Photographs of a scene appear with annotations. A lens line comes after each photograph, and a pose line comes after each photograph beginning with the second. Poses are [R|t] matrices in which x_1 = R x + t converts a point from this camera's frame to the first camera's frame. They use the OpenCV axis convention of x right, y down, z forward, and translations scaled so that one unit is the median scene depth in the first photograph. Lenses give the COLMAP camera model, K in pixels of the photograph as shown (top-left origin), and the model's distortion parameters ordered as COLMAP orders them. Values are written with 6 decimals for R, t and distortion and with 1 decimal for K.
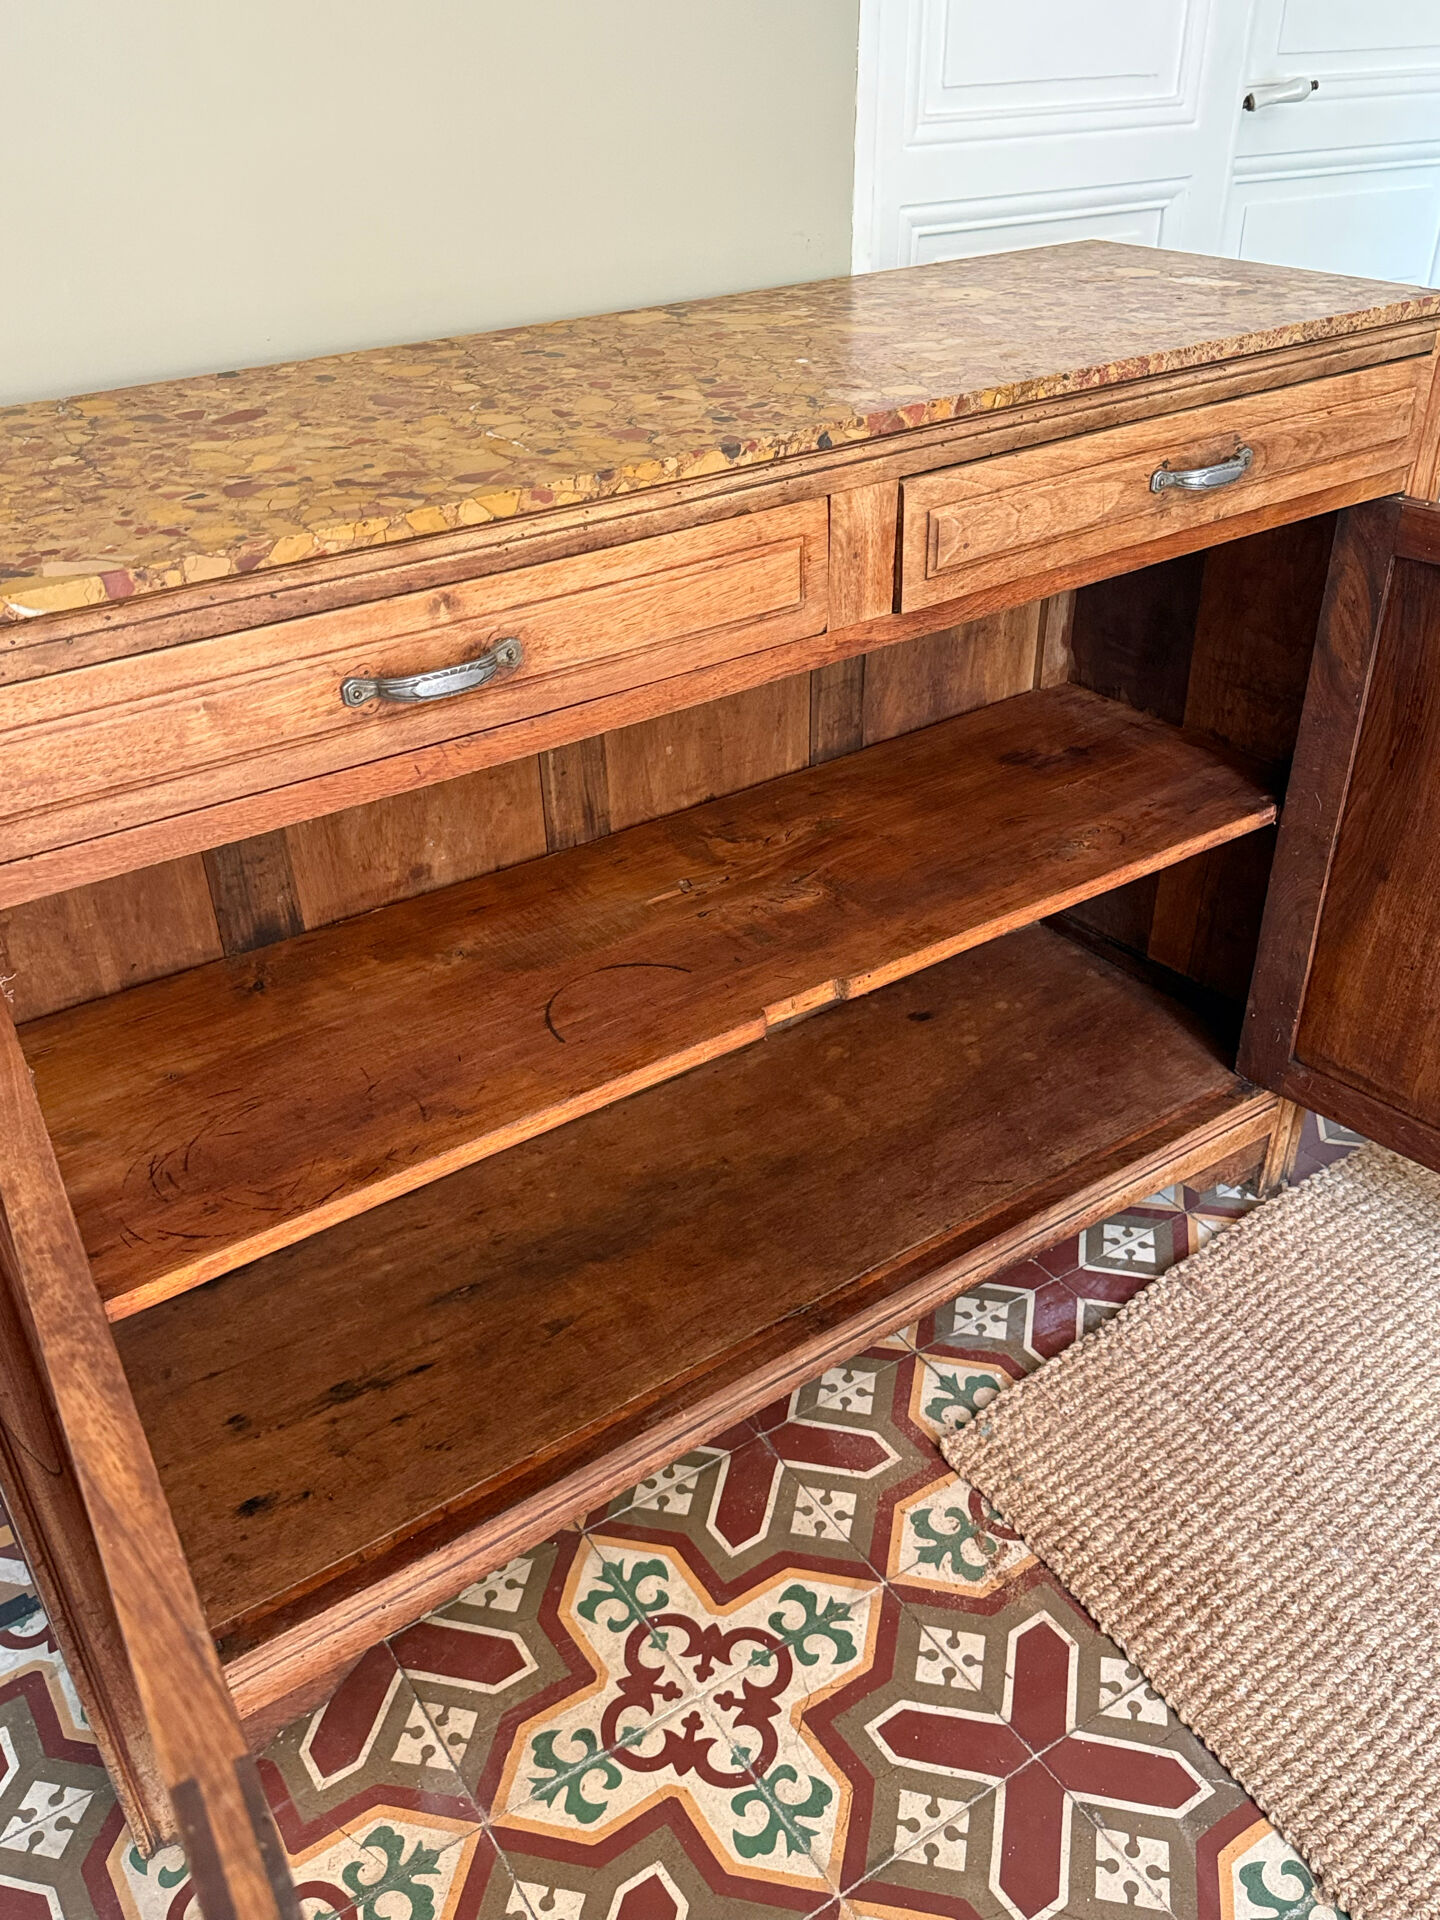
lens RADIAL K [[1605.0, 0, 730.3], [0, 1605.0, 972.2], [0, 0, 1]] dist [0.078632, -0.137903]
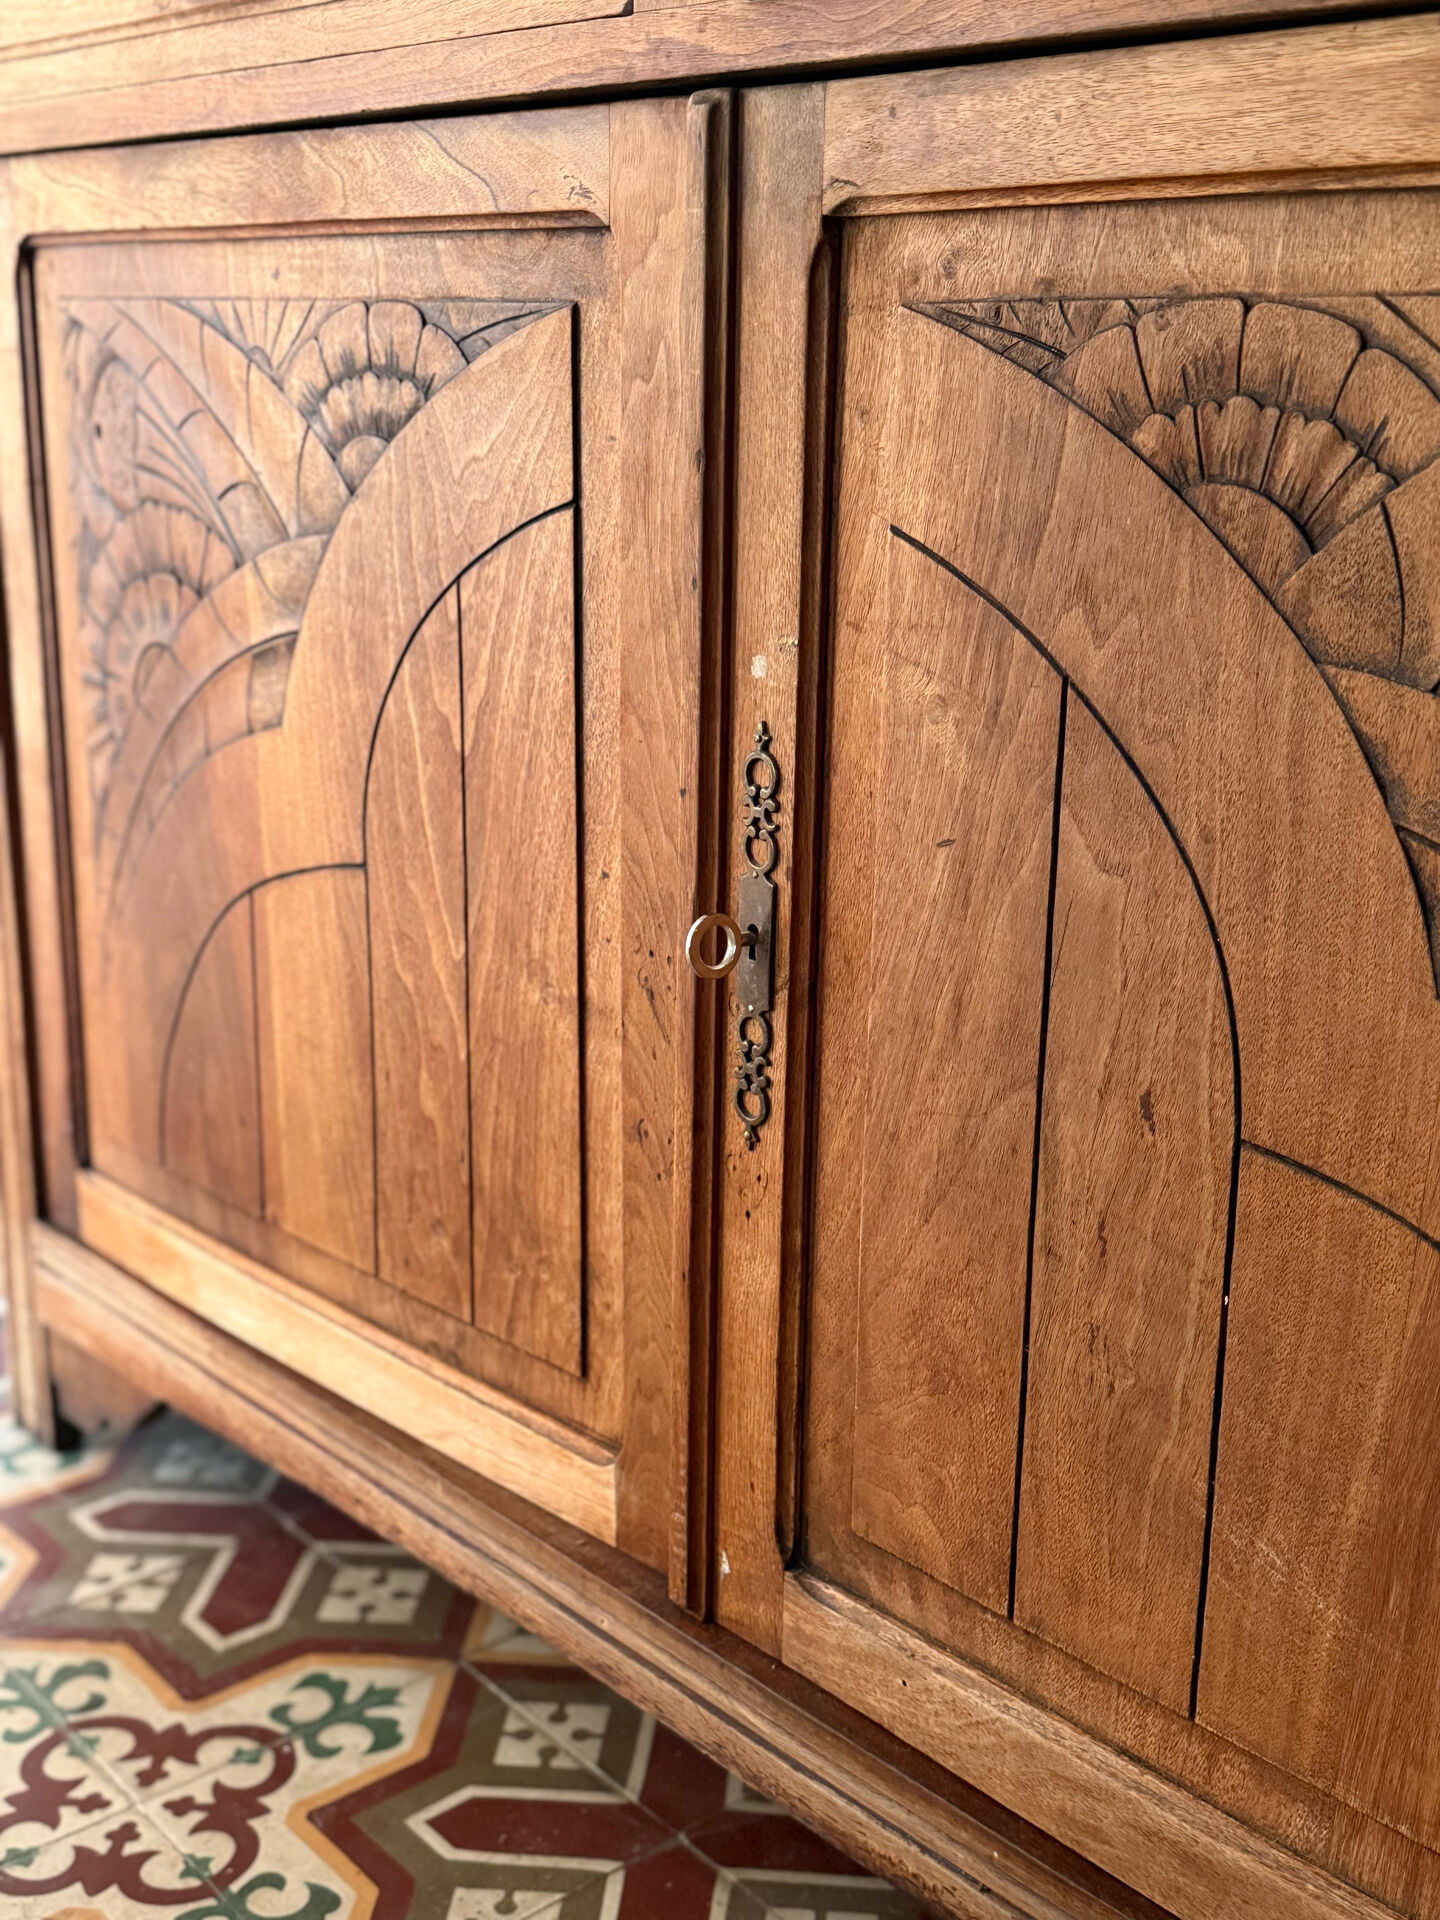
lens RADIAL K [[2256.9, 0, 671.5], [0, 2256.9, 986.1], [0, 0, 1]] dist [0.092869, 0.000000]
pose [[0.101119, 0.291759, -0.951132, 0.726118], [-0.547435, 0.814601, 0.191678, -0.079436], [0.830716, 0.501301, 0.242091, 0.796760]]
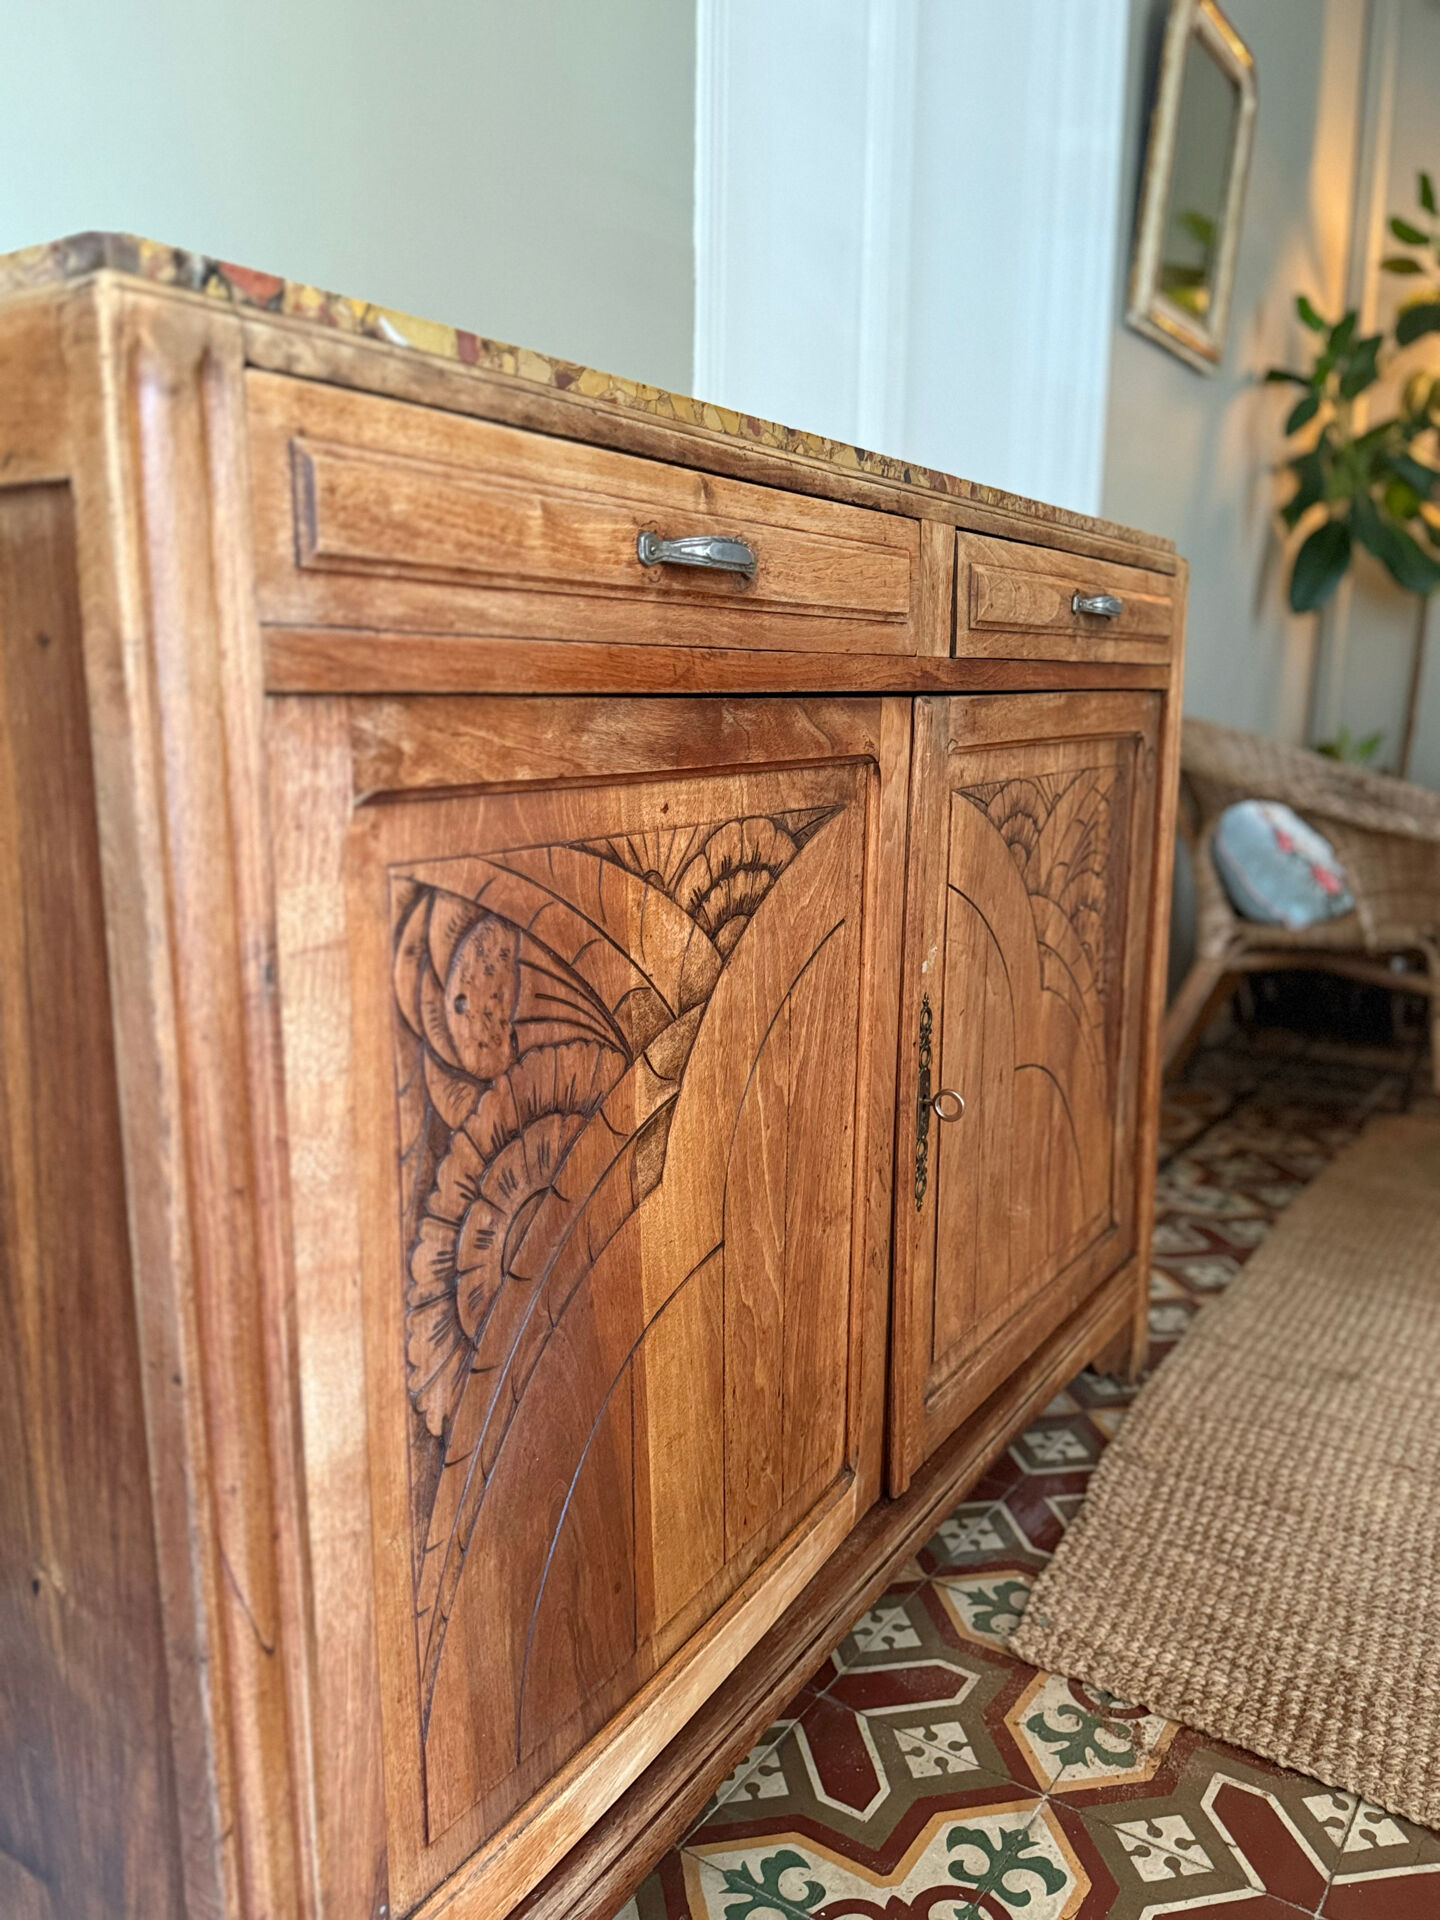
lens RADIAL K [[1460.8, 0, 711.5], [0, 1460.8, 974.2], [0, 0, 1]] dist [0.070072, -0.109260]
pose [[0.926770, -0.056538, 0.371349, -0.344382], [0.191254, 0.921893, -0.336949, 0.220441], [-0.323294, 0.383296, 0.865197, 0.241658]]
